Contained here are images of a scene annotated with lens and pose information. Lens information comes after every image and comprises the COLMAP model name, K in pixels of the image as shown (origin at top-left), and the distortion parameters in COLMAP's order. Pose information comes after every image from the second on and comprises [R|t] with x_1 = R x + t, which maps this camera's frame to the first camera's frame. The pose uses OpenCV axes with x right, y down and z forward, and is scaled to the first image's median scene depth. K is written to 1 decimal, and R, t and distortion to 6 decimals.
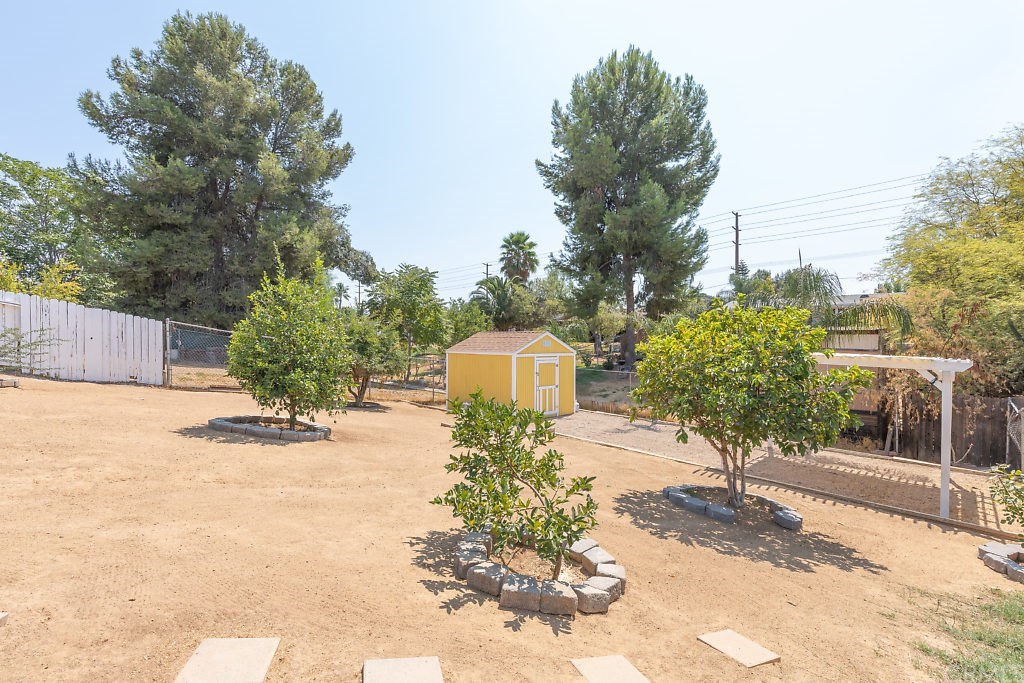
lens RADIAL K [[432.3, 0, 511.4], [0, 432.3, 343.6], [0, 0, 1]] dist [-0.001551, -0.000049]
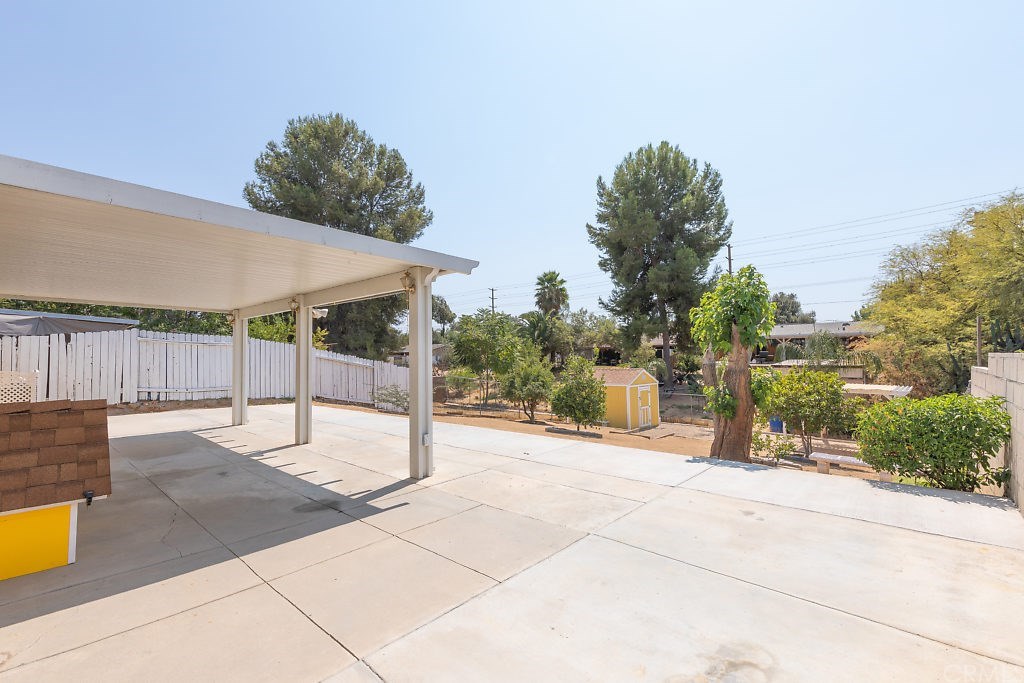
lens RADIAL K [[443.3, 0, 512.0], [0, 443.3, 341.5], [0, 0, 1]] dist [0.002170, 0.000378]
pose [[0.998553, -0.021383, 0.049337, -0.231936], [0.023493, 0.998816, -0.042593, -0.035842], [-0.048367, 0.043690, 0.997874, -0.257628]]
